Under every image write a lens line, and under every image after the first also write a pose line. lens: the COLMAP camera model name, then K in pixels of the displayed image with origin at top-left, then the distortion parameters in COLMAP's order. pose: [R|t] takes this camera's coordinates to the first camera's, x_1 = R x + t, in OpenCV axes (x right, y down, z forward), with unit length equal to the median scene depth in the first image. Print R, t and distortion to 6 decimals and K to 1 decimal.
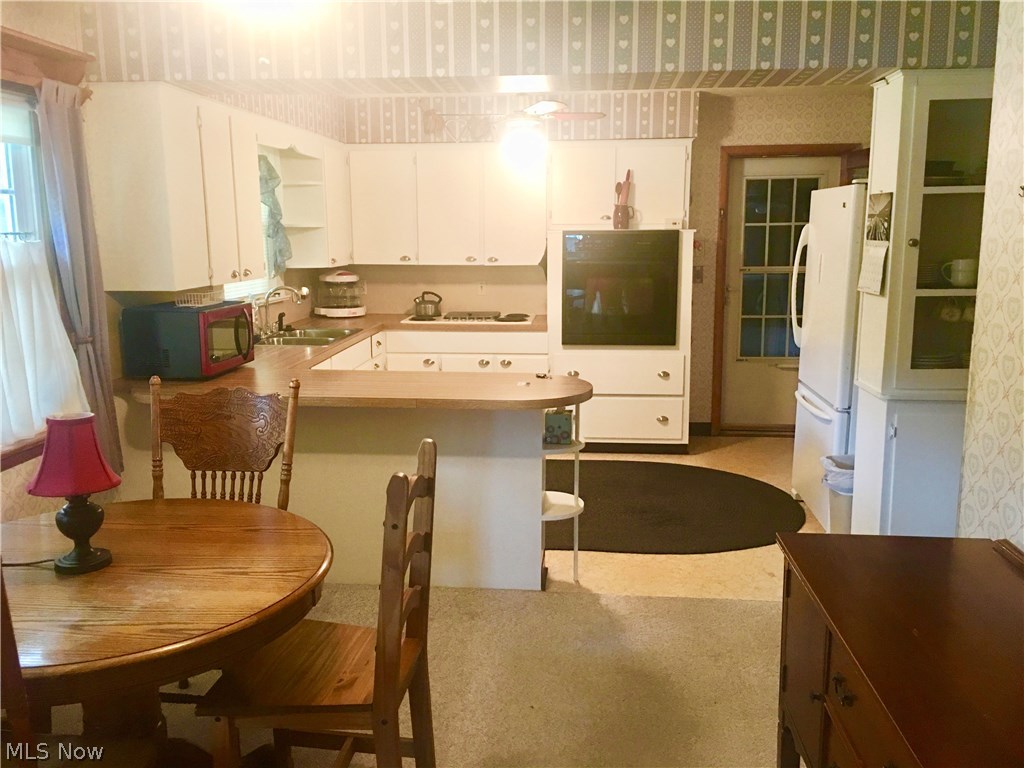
lens RADIAL K [[855.6, 0, 505.5], [0, 855.6, 366.0], [0, 0, 1]] dist [0.092178, -0.132876]
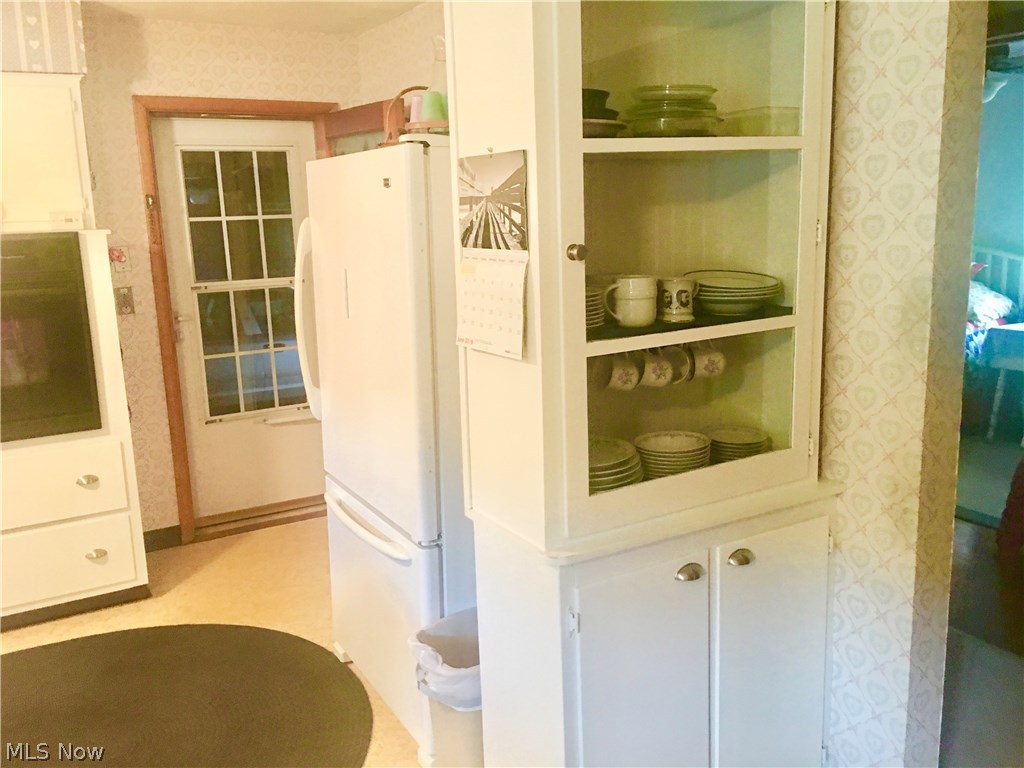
lens RADIAL K [[855.6, 0, 505.5], [0, 855.6, 366.0], [0, 0, 1]] dist [0.092178, -0.132876]
pose [[0.806107, -0.128564, 0.577635, 0.082817], [0.123608, 0.991164, 0.048104, -0.059967], [-0.578716, 0.032623, 0.814876, 0.354092]]
